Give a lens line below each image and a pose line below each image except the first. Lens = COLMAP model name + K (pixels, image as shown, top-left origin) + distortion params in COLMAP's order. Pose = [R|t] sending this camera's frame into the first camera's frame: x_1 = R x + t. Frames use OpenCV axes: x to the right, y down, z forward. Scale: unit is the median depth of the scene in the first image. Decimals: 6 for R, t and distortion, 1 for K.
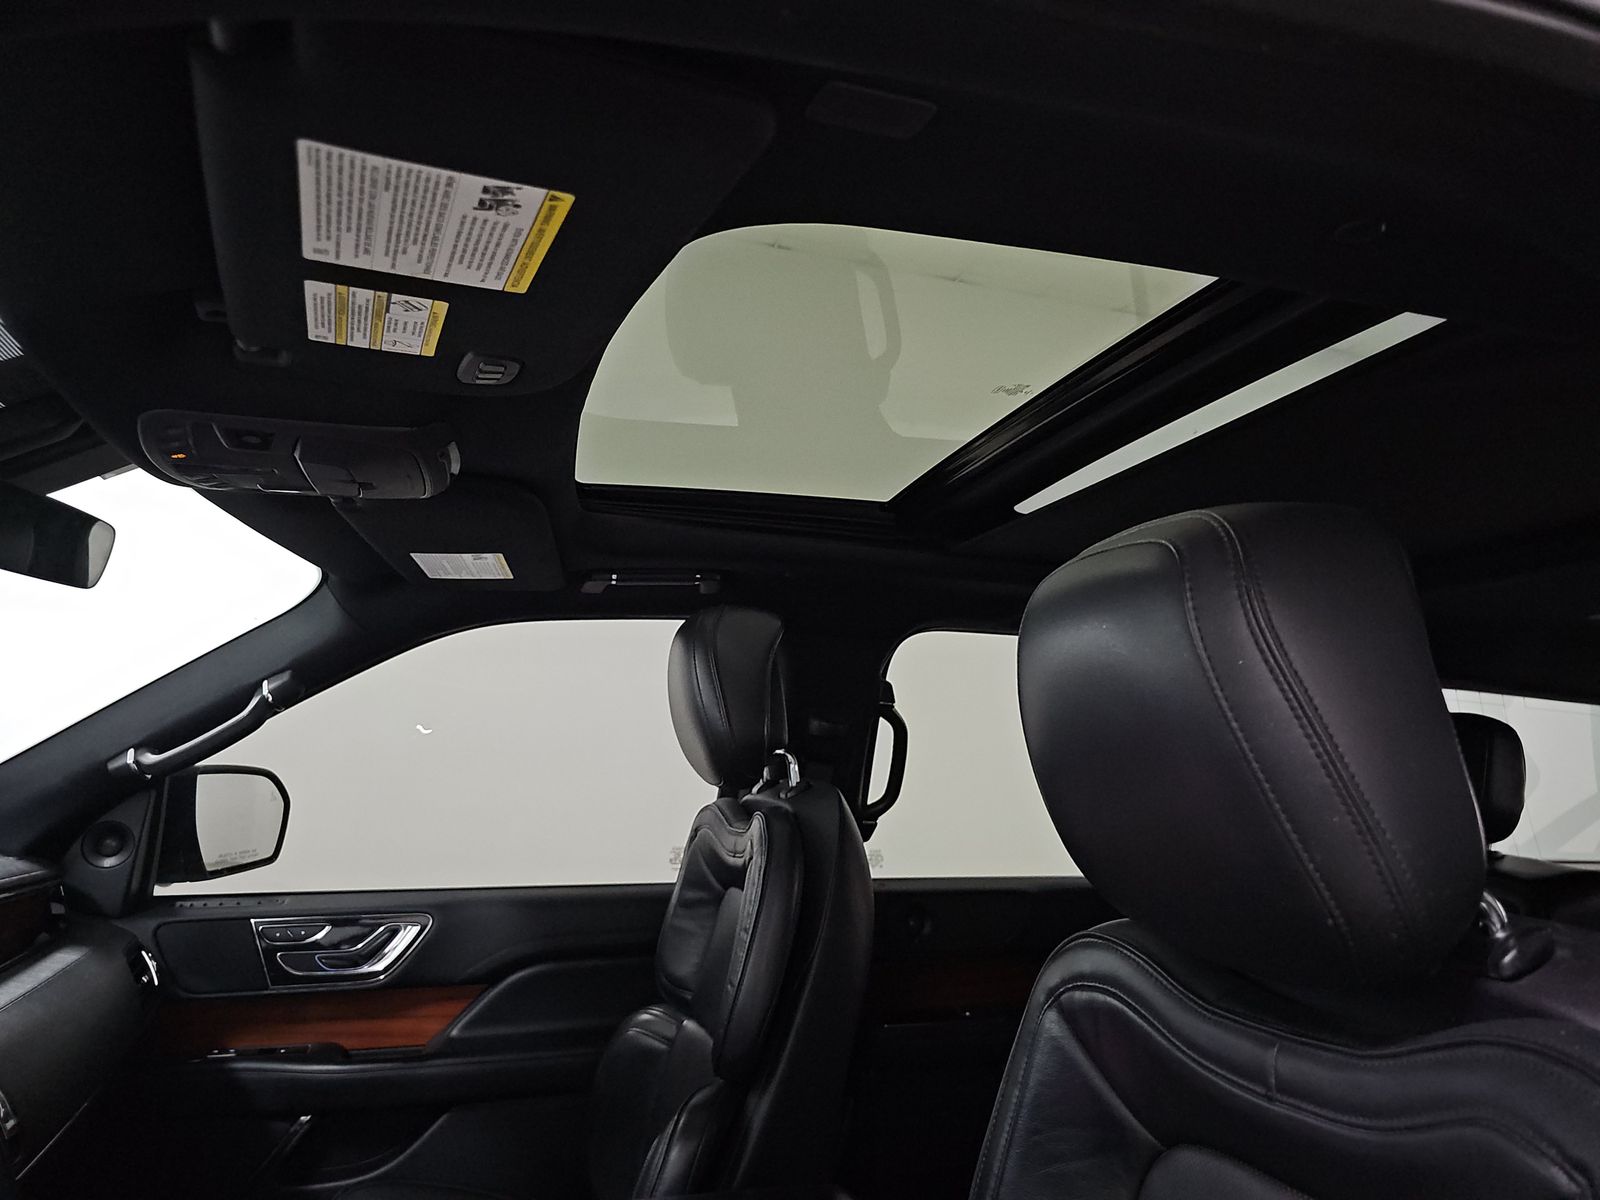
lens RADIAL K [[1068.7, 0, 811.9], [0, 1068.7, 599.1], [0, 0, 1]] dist [0.019493, -0.001019]
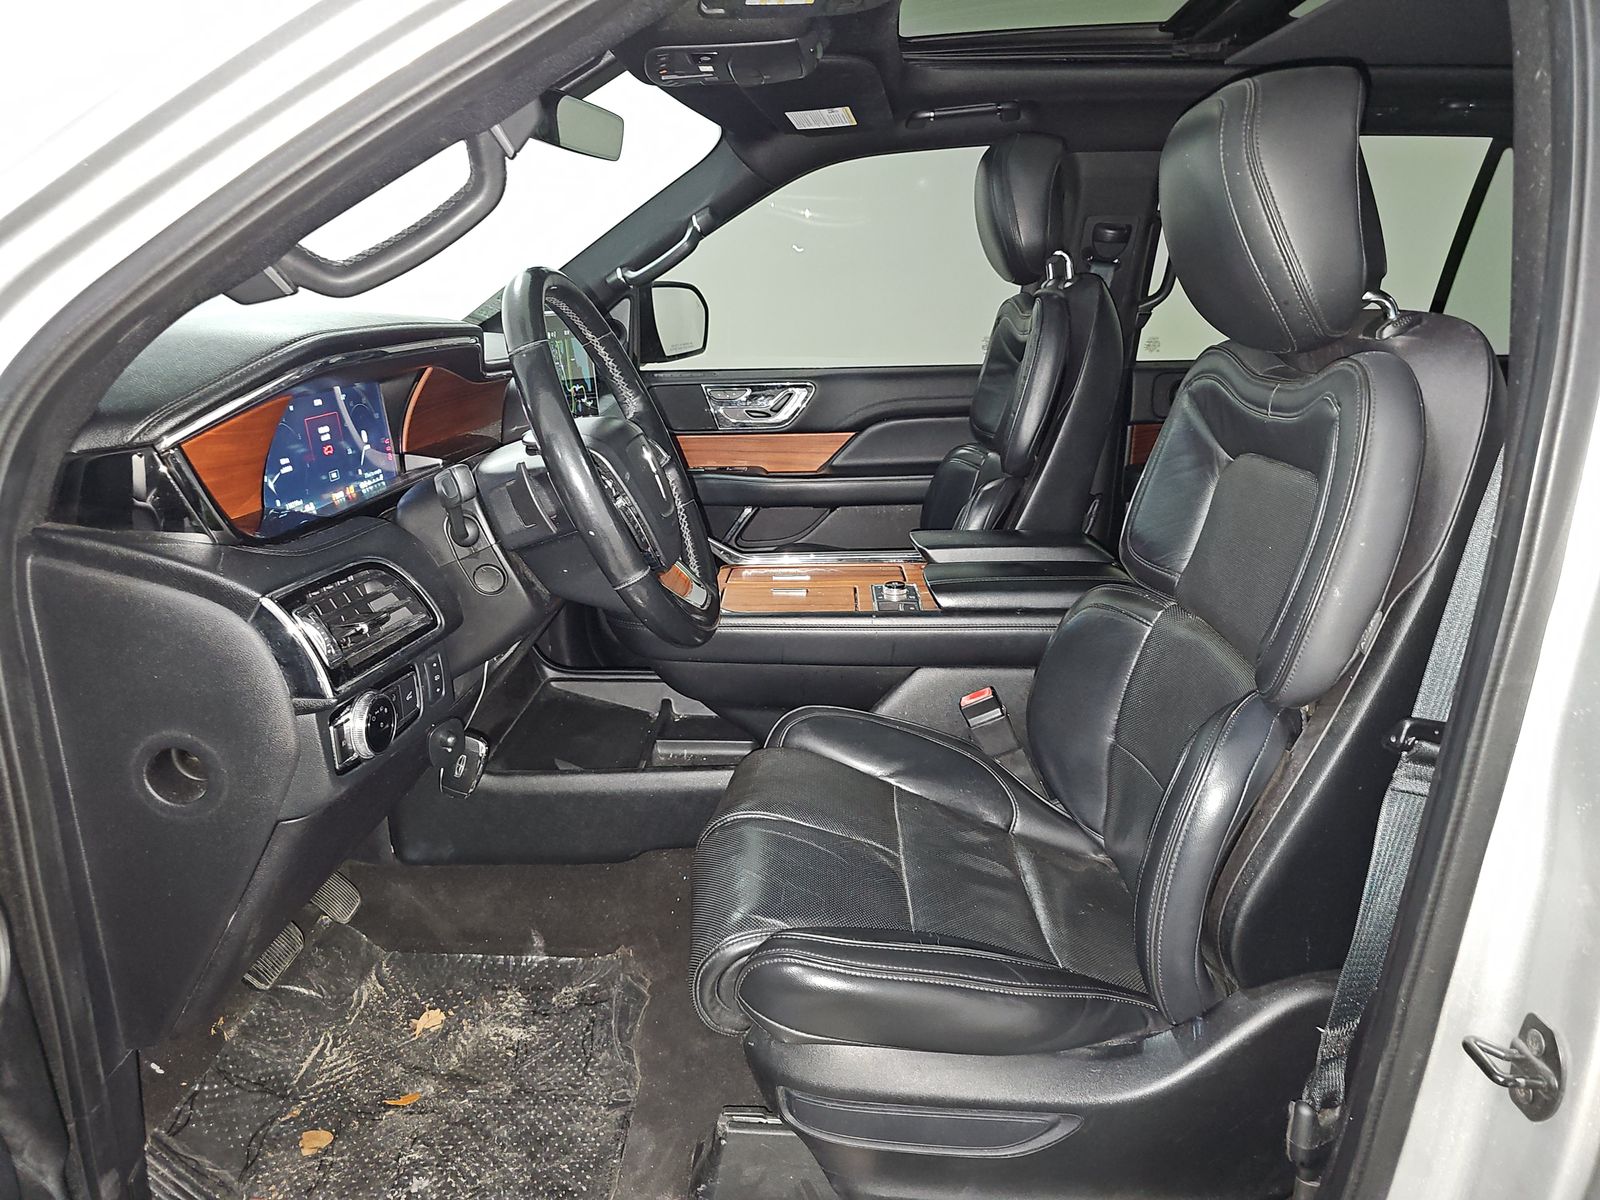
lens RADIAL K [[1068.7, 0, 800.5], [0, 1068.7, 598.9], [0, 0, 1]] dist [0.019493, -0.001019]
pose [[0.948554, 0.059485, -0.310977, 0.097380], [0.074542, 0.912627, 0.401940, -0.021203], [0.307715, -0.404443, 0.861242, -0.382781]]
